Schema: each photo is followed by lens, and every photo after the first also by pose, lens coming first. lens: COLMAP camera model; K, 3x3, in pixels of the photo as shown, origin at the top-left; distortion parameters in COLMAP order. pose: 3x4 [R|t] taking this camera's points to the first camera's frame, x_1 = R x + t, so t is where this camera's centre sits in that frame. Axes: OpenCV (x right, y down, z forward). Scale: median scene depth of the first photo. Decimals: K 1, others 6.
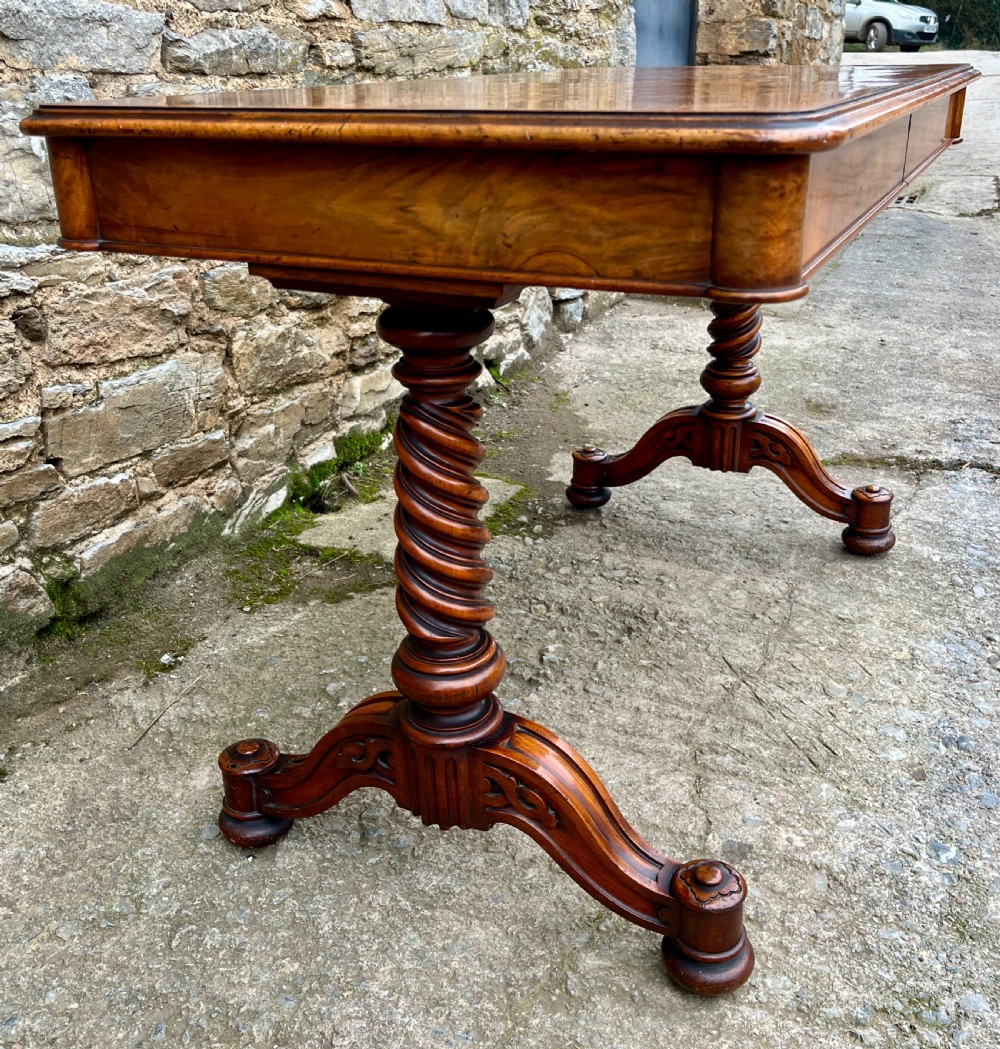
lens RADIAL K [[1098.3, 0, 498.9], [0, 1098.3, 511.5], [0, 0, 1]] dist [0.055276, -0.068037]
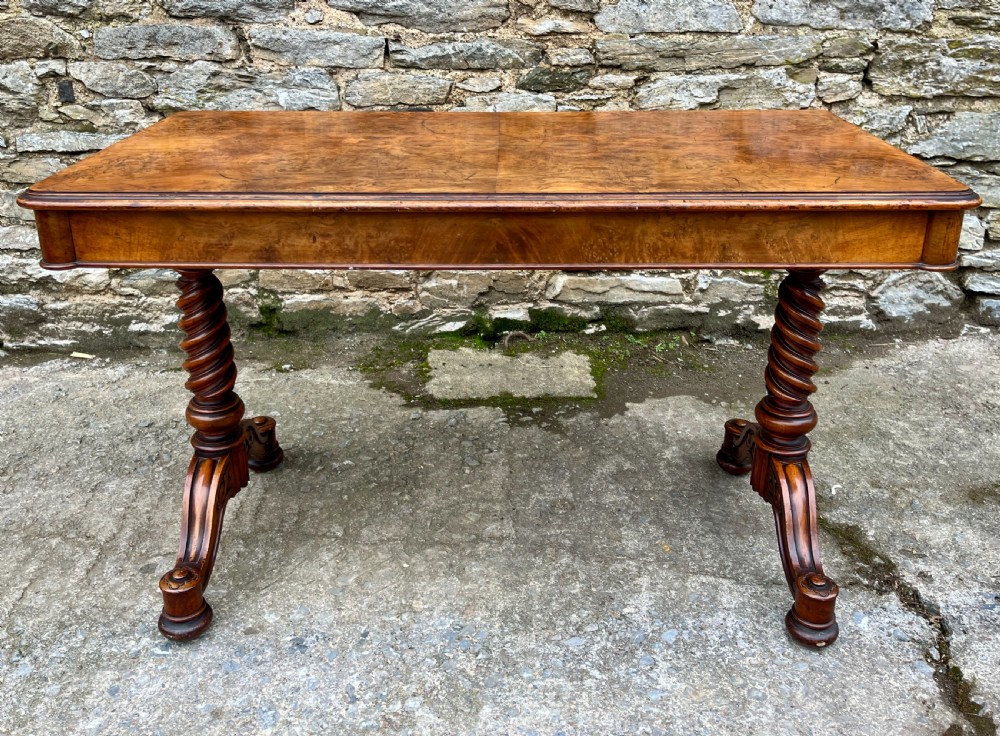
lens RADIAL K [[905.8, 0, 500.6], [0, 905.8, 294.9], [0, 0, 1]] dist [0.037242, -0.019070]
pose [[0.426645, 0.335997, -0.839690, 1.140500], [-0.343506, 0.919059, 0.193221, -0.413748], [0.836646, 0.206002, 0.507529, 0.500370]]
